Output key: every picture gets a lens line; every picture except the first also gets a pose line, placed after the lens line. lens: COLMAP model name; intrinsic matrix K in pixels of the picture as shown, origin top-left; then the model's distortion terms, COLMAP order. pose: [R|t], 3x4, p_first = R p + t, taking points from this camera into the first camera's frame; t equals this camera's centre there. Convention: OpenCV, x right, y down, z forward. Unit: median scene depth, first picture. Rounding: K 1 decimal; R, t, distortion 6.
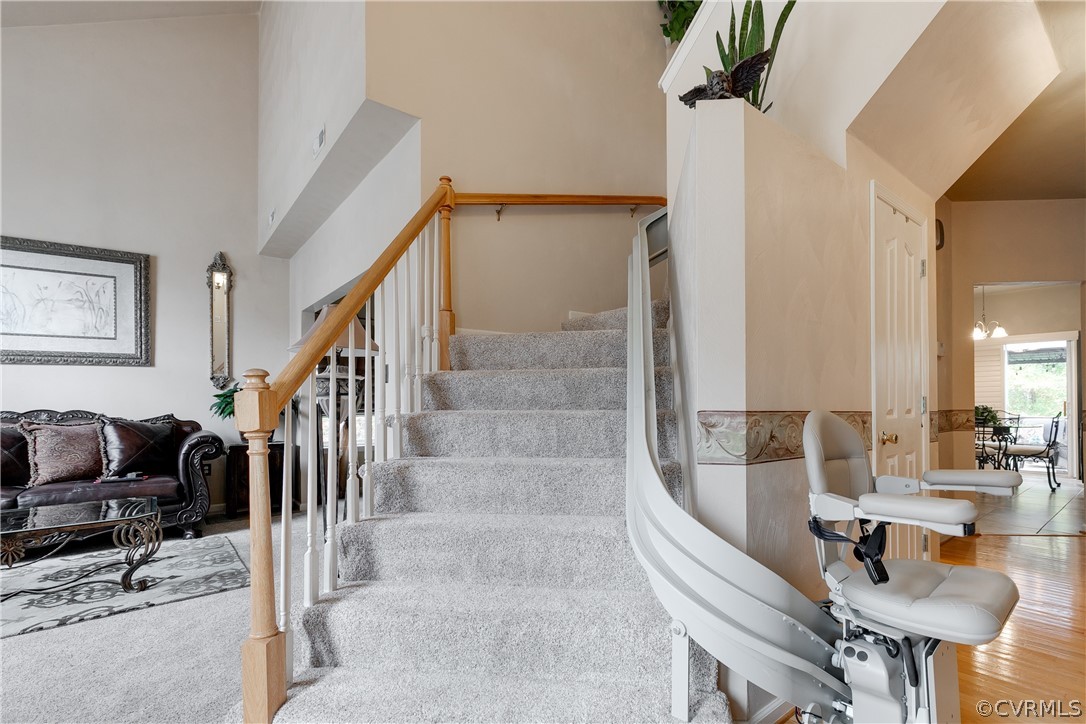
lens RADIAL K [[502.9, 0, 591.9], [0, 502.9, 389.7], [0, 0, 1]] dist [-0.001050, 0.000346]
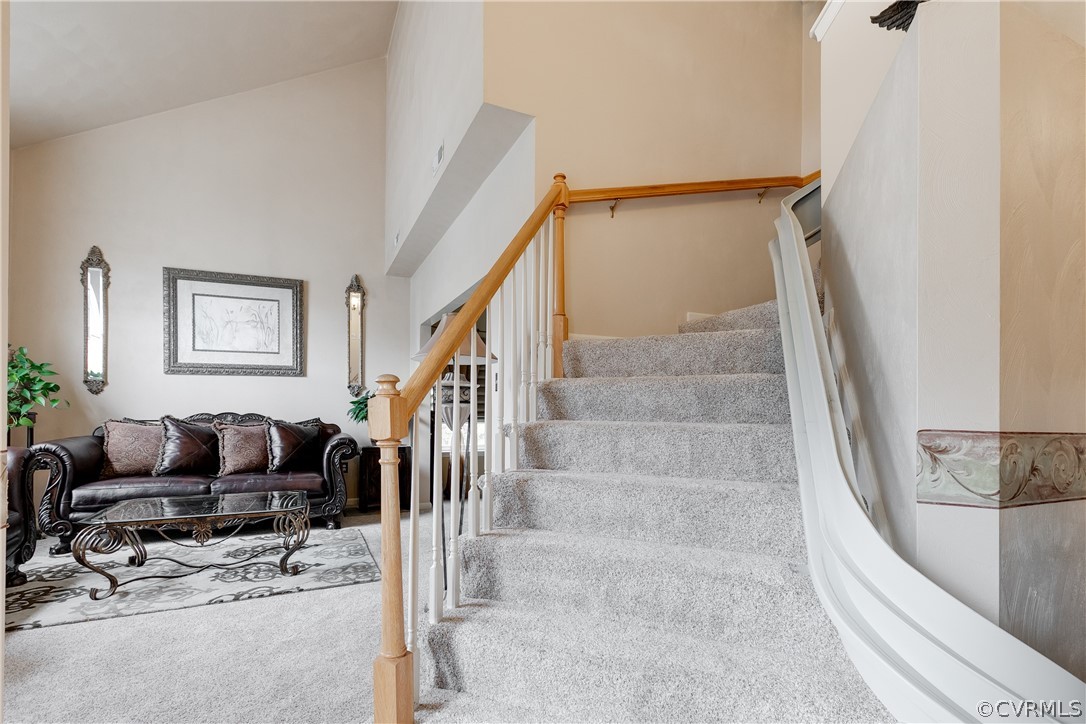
lens RADIAL K [[500.7, 0, 541.8], [0, 500.7, 402.8], [0, 0, 1]] dist [0.000329, -0.000230]
pose [[0.961114, 0.009951, -0.275972, -0.066256], [-0.007888, 0.999932, 0.008585, 0.000744], [0.276039, -0.006074, 0.961127, 0.088916]]
